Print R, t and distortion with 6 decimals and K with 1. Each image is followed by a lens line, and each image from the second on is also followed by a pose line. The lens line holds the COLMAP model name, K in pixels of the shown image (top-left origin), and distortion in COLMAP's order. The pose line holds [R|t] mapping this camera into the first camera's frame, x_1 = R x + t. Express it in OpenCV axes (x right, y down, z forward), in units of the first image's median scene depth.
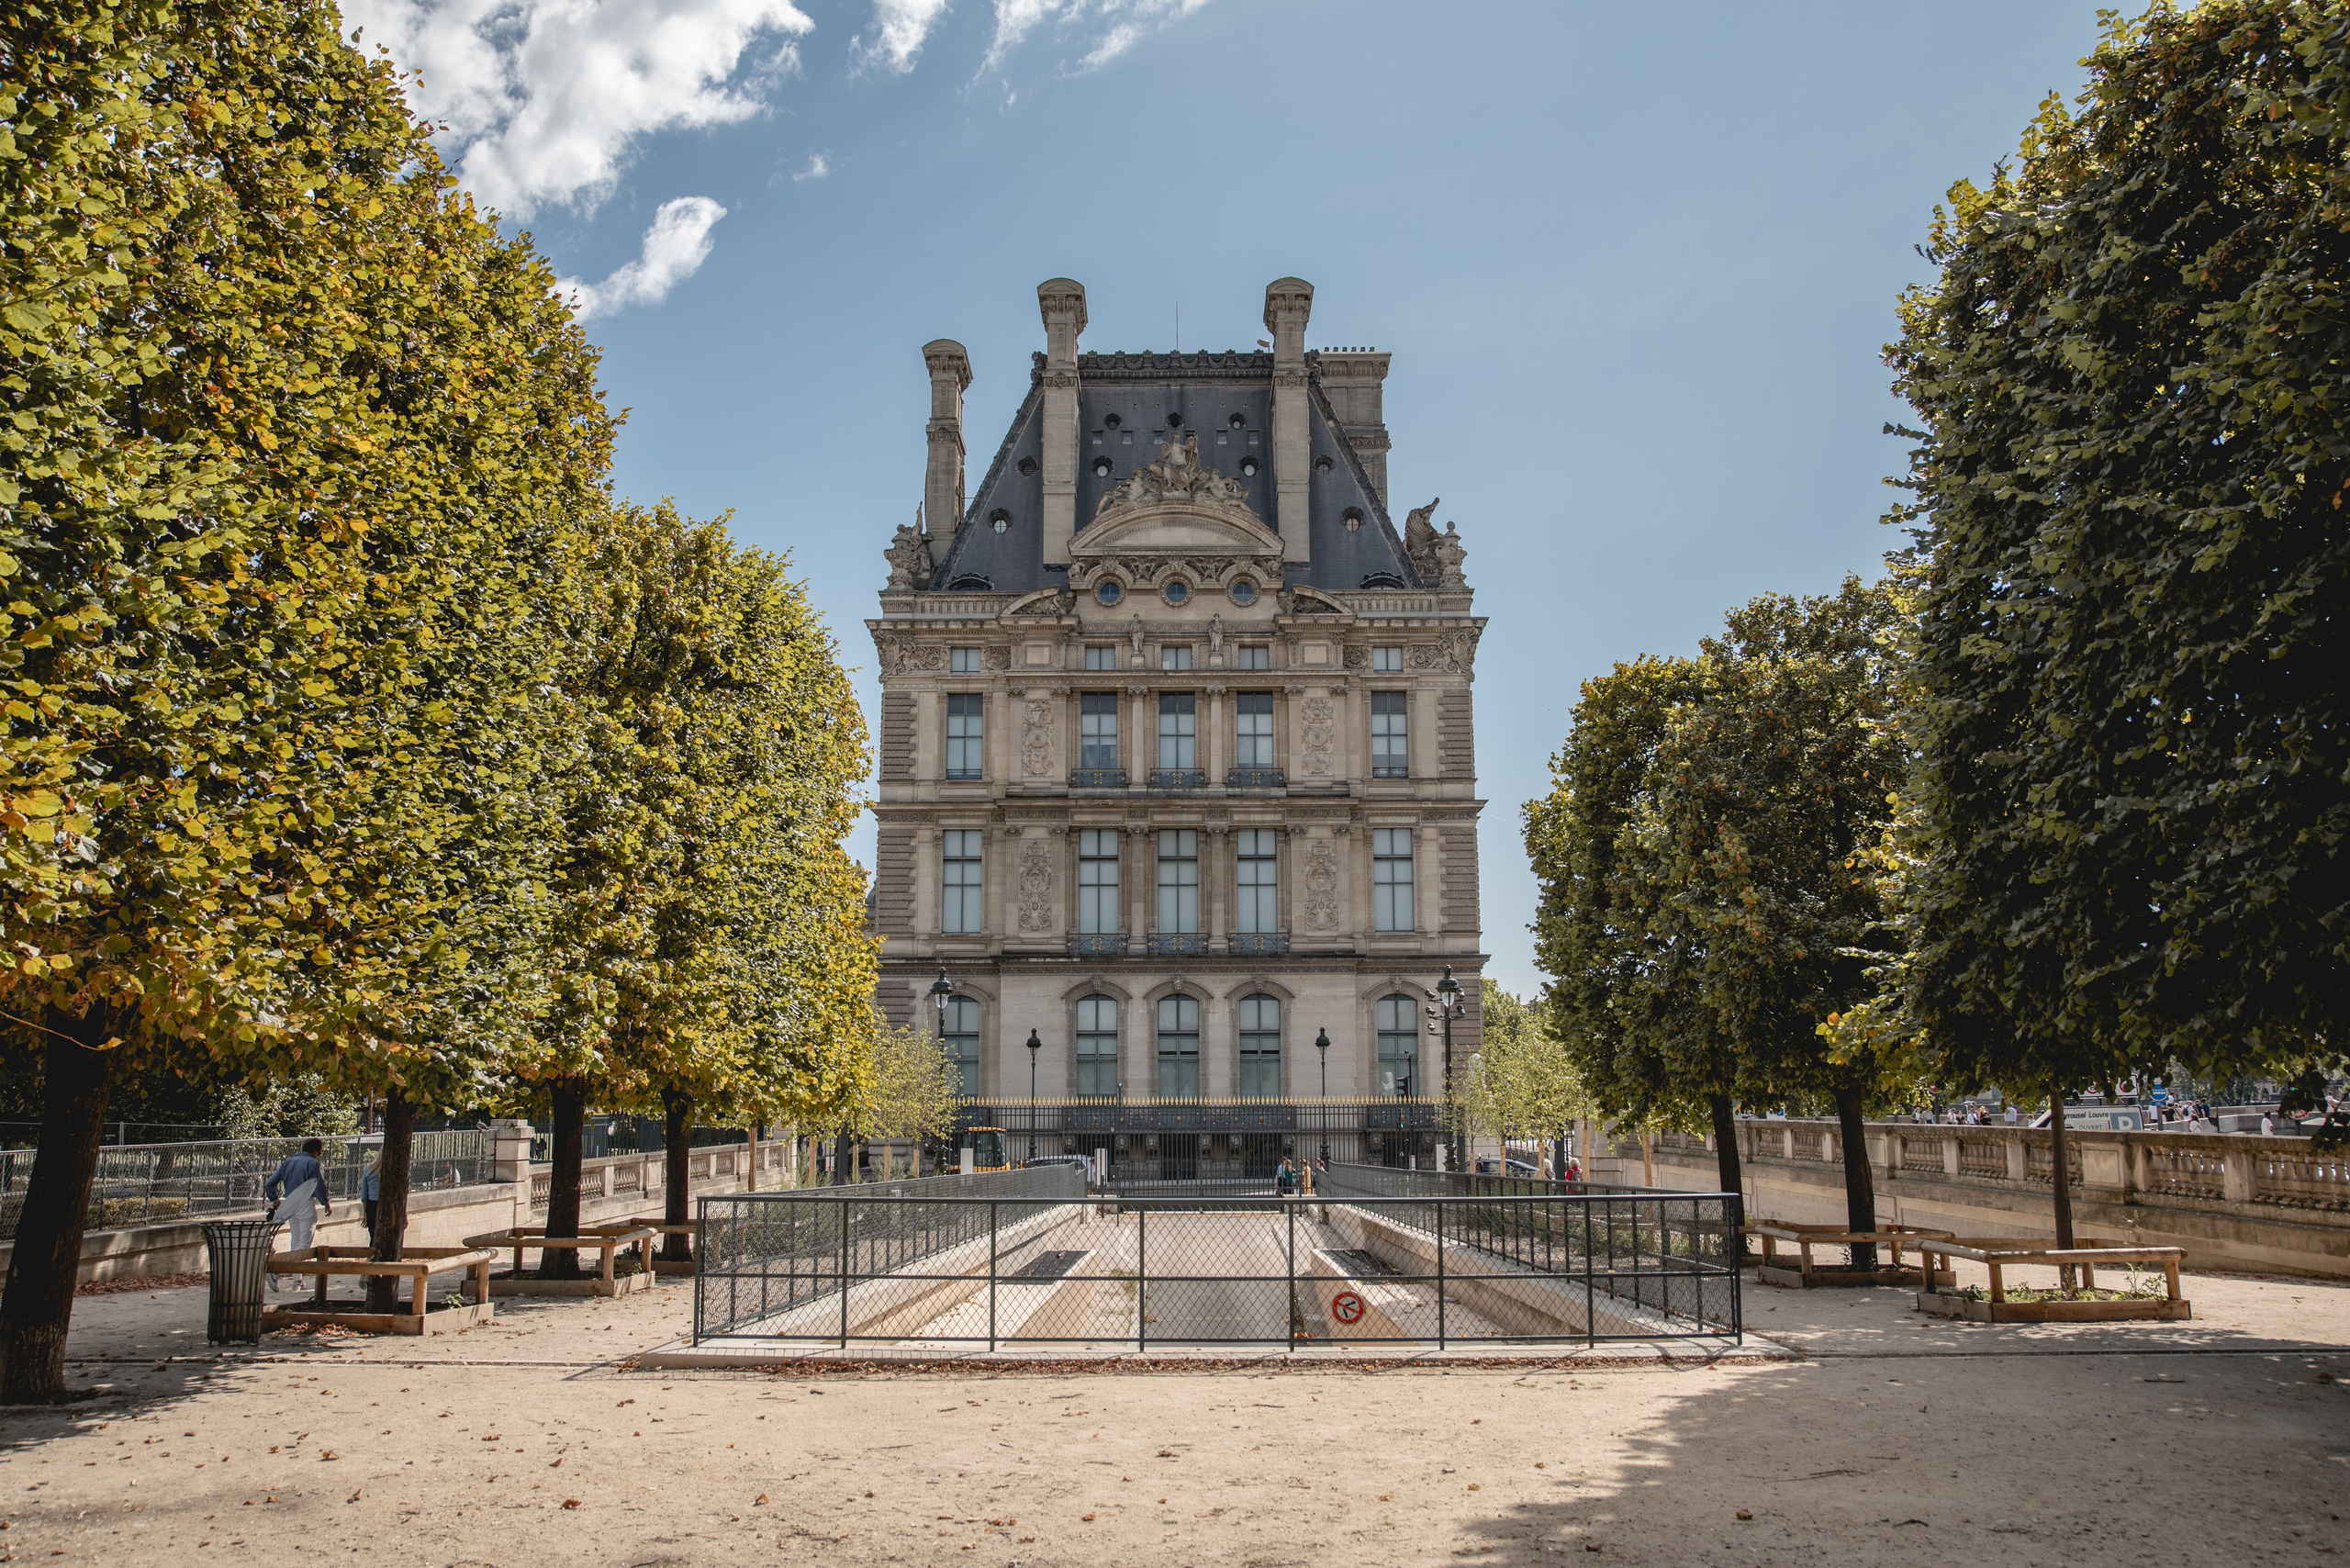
lens RADIAL K [[1979.7, 0, 1162.5], [0, 1979.7, 767.6], [0, 0, 1]] dist [-0.010678, -0.002160]
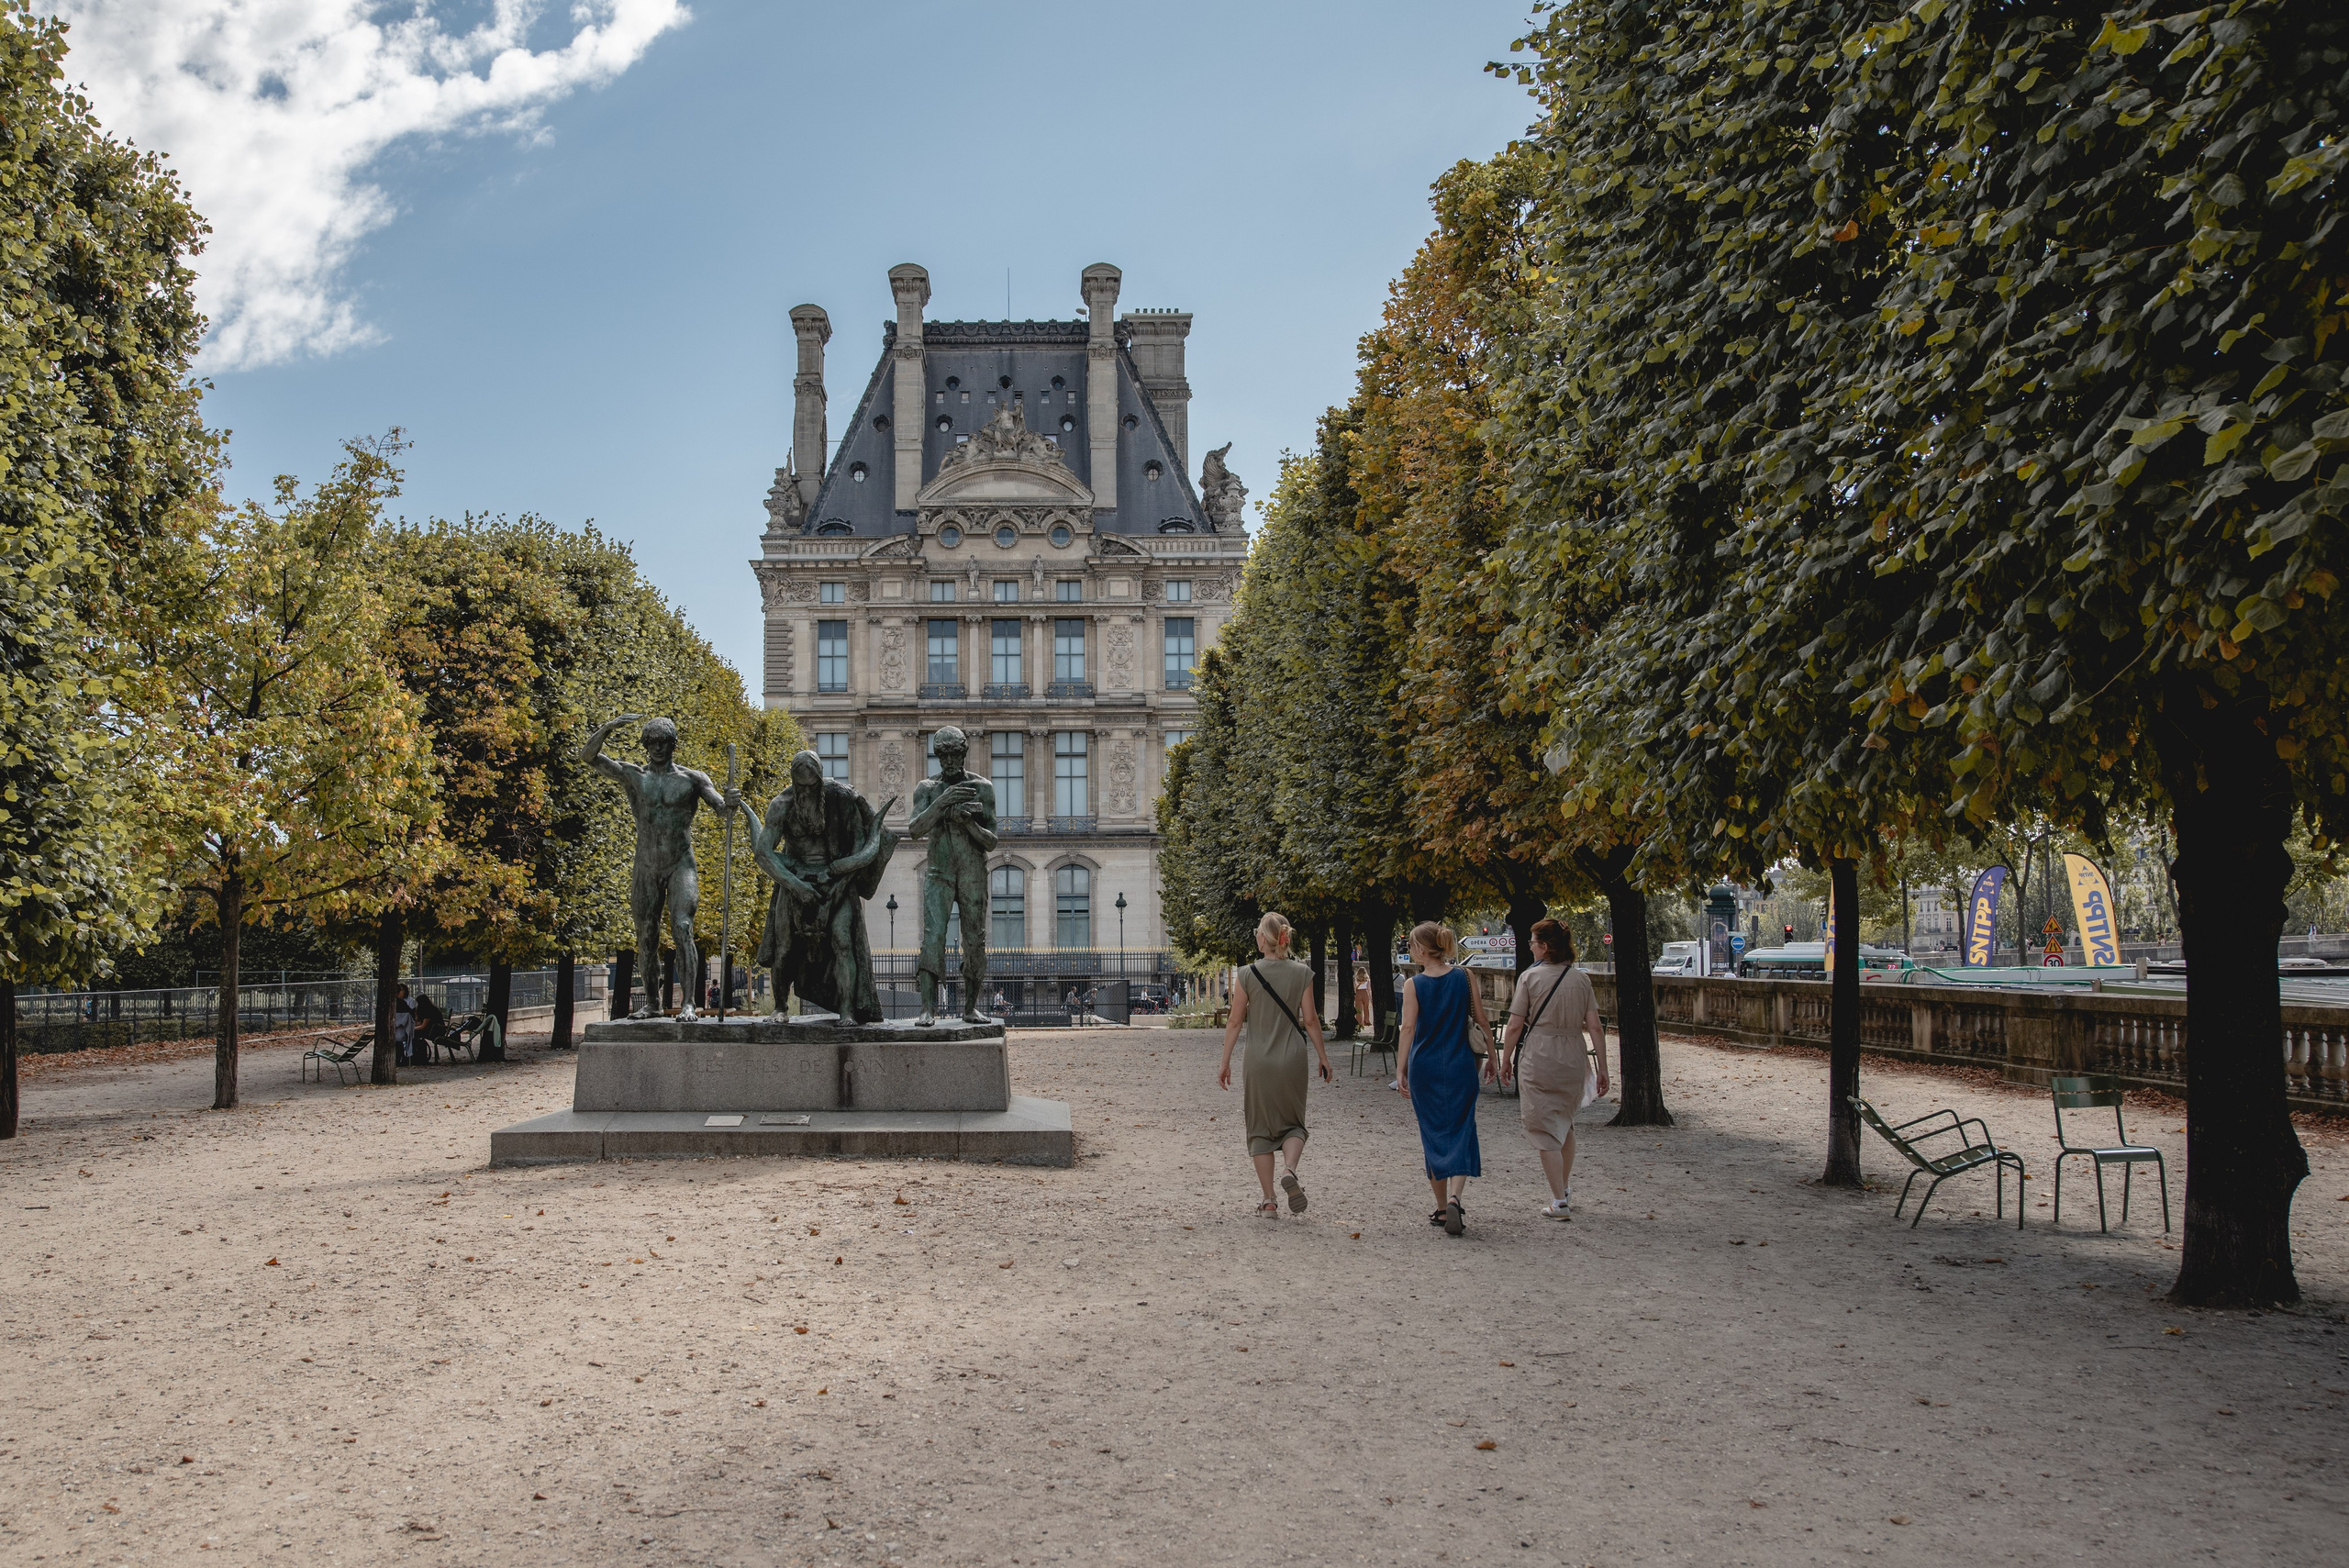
lens RADIAL K [[2120.2, 0, 1064.2], [0, 2120.2, 818.8], [0, 0, 1]] dist [-0.026337, 0.001239]
pose [[0.999818, -0.004492, 0.018562, 0.018132], [0.002501, 0.994374, 0.105895, -0.053998], [-0.018933, -0.105829, 0.994204, -0.313083]]
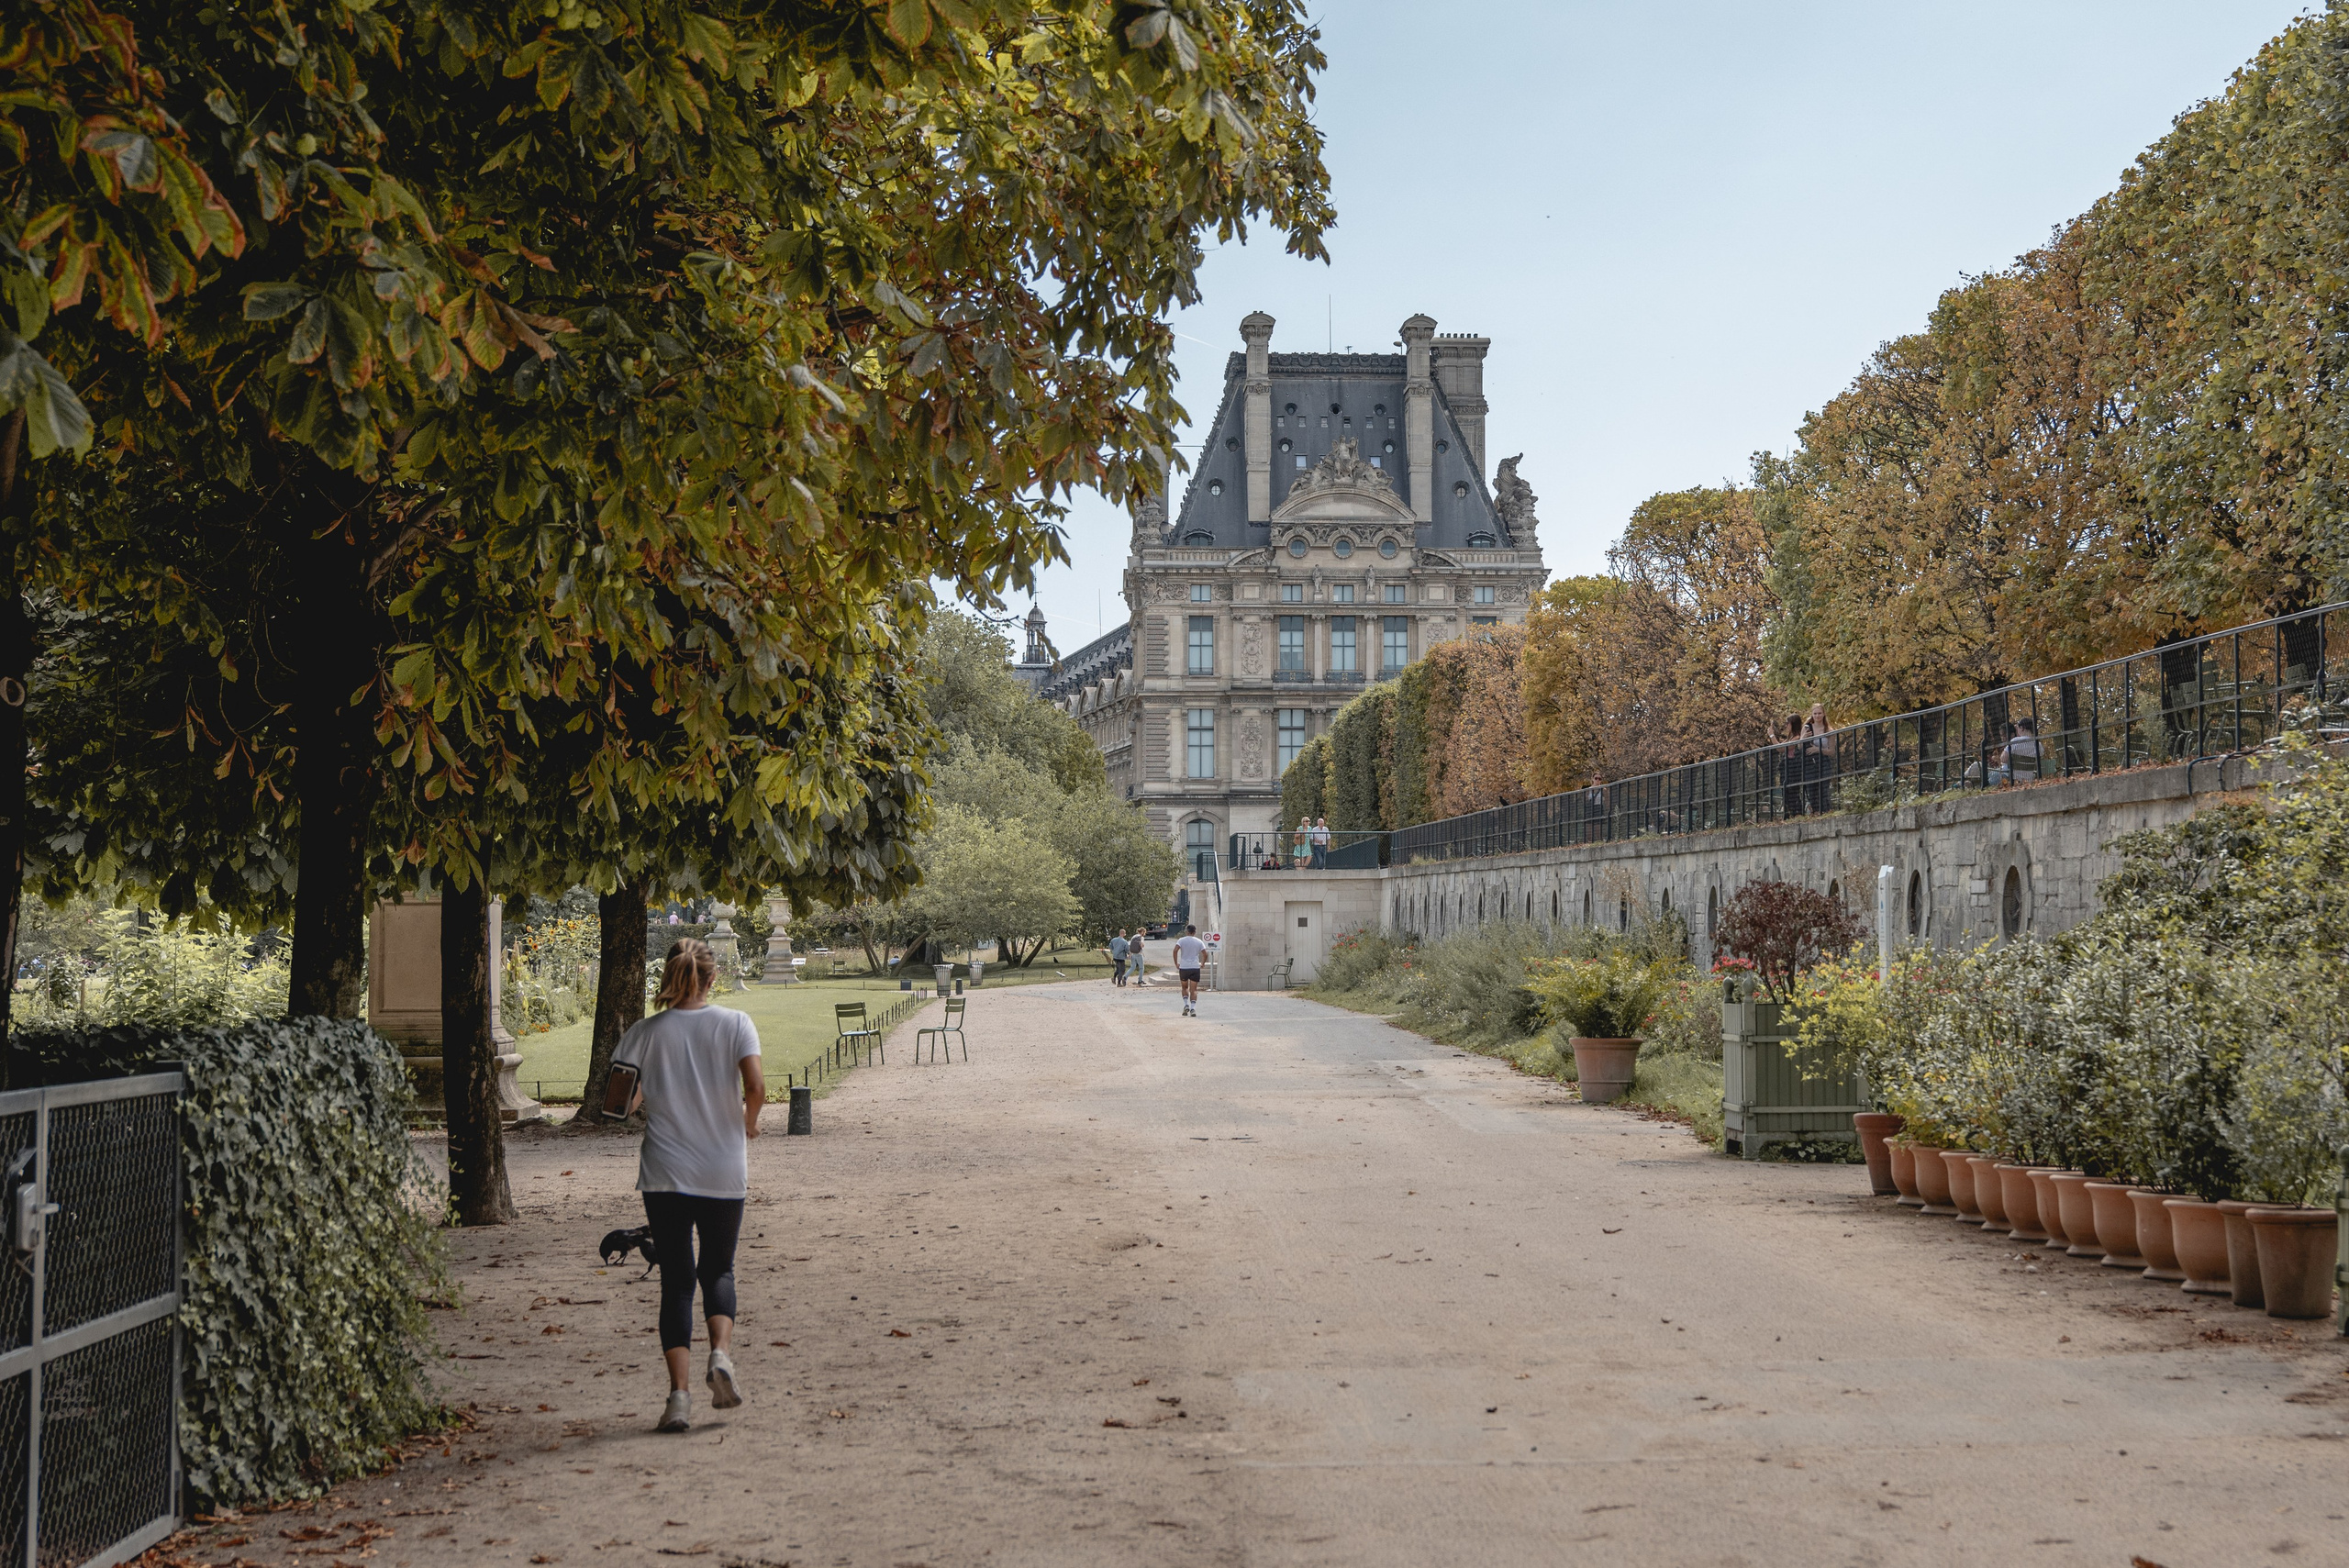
lens RADIAL K [[3584.4, 0, 1306.0], [0, 3584.4, 810.1], [0, 0, 1]] dist [0.119773, 0.000000]
pose [[0.997289, 0.001483, 0.073570, -0.218615], [-0.011650, 0.990369, 0.137962, -0.265368], [-0.072657, -0.138445, 0.987701, -1.680188]]
